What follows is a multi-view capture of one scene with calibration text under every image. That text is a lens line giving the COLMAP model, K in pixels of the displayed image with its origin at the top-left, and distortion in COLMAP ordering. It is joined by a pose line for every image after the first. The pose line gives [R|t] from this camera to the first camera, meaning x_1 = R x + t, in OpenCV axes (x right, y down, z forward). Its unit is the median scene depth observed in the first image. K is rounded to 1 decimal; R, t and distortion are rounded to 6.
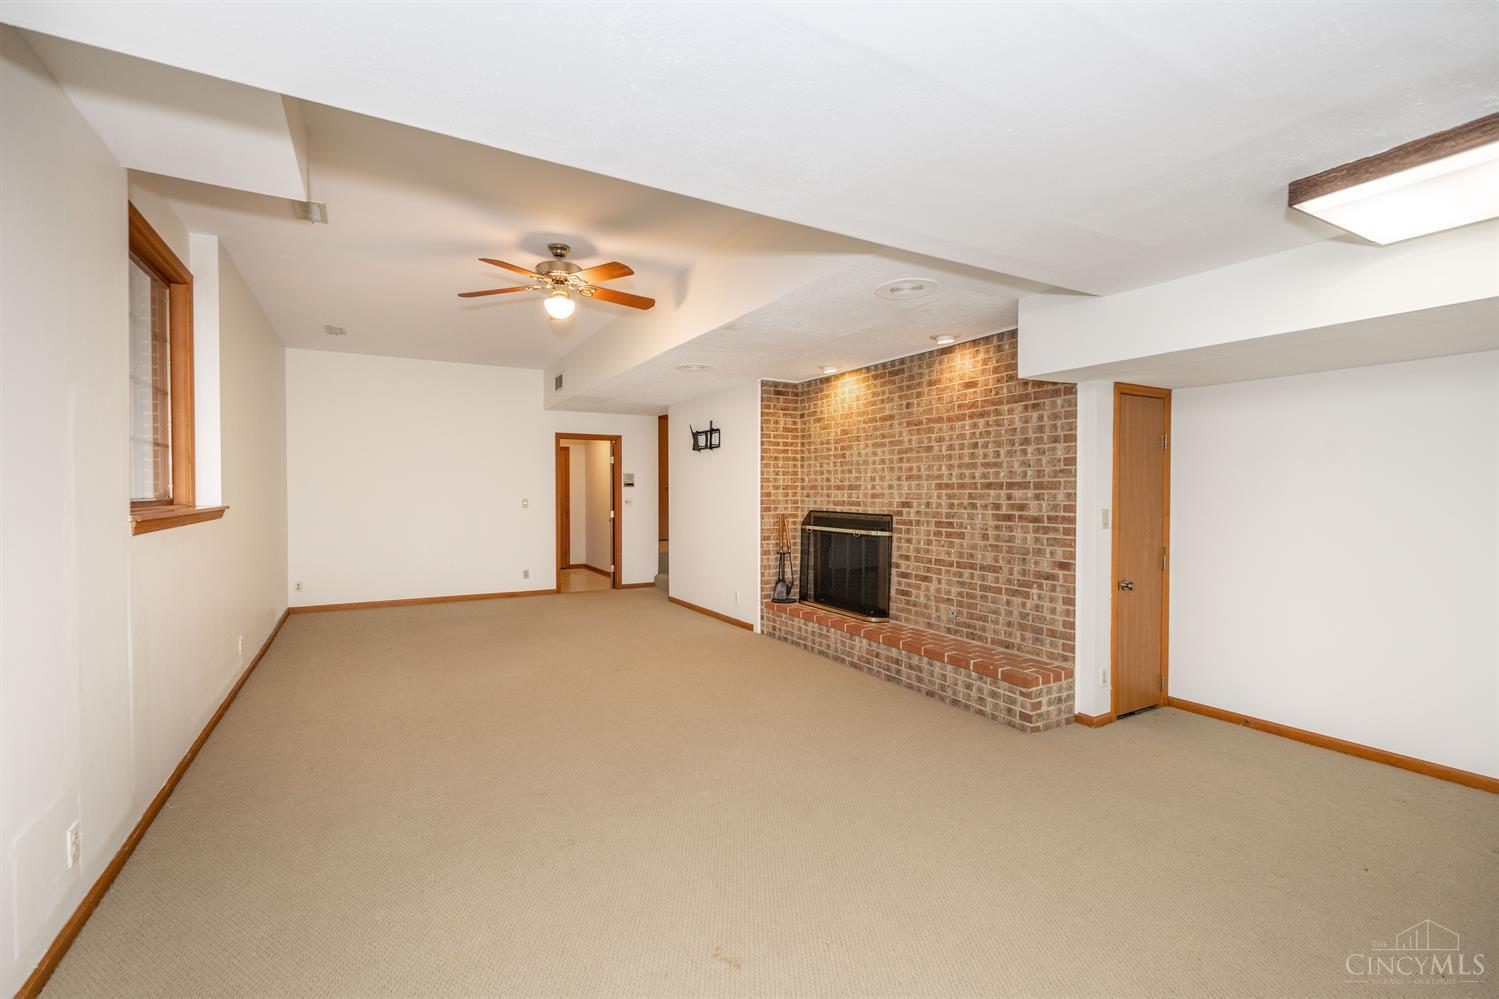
lens RADIAL K [[657.4, 0, 748.7], [0, 657.4, 501.6], [0, 0, 1]] dist [0.001600, 0.000092]
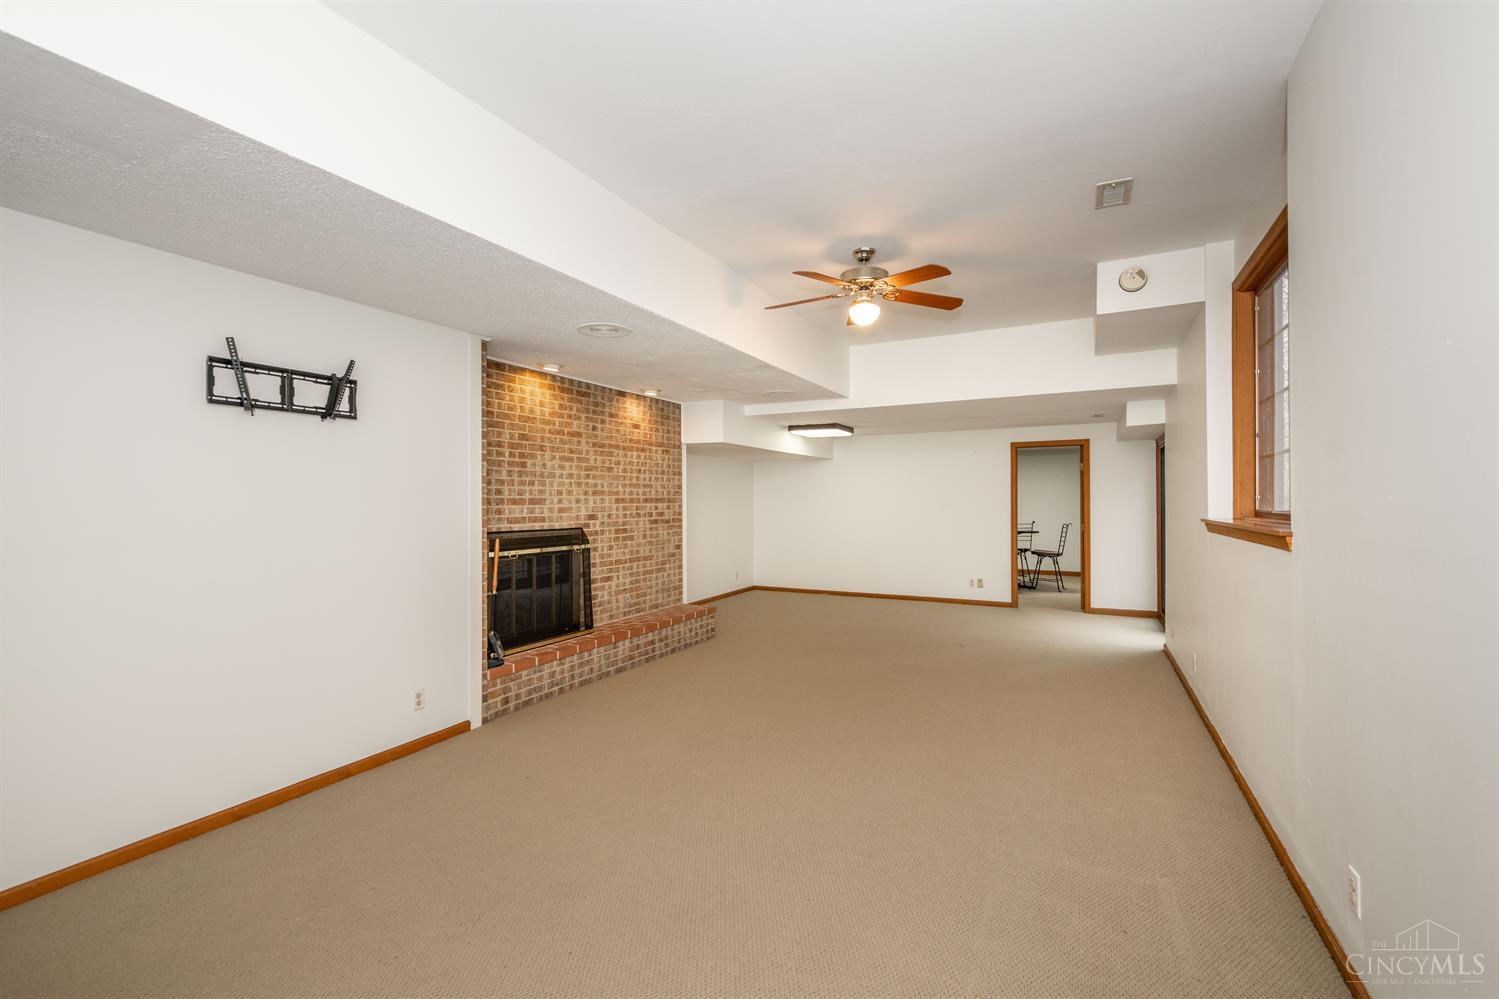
lens RADIAL K [[657.4, 0, 748.0], [0, 657.4, 497.1], [0, 0, 1]] dist [0.001600, 0.000092]
pose [[-0.551401, 0.005194, 0.834224, -0.861592], [0.017208, 0.999839, 0.005148, -0.031545], [-0.834063, 0.017194, -0.551401, 1.450839]]
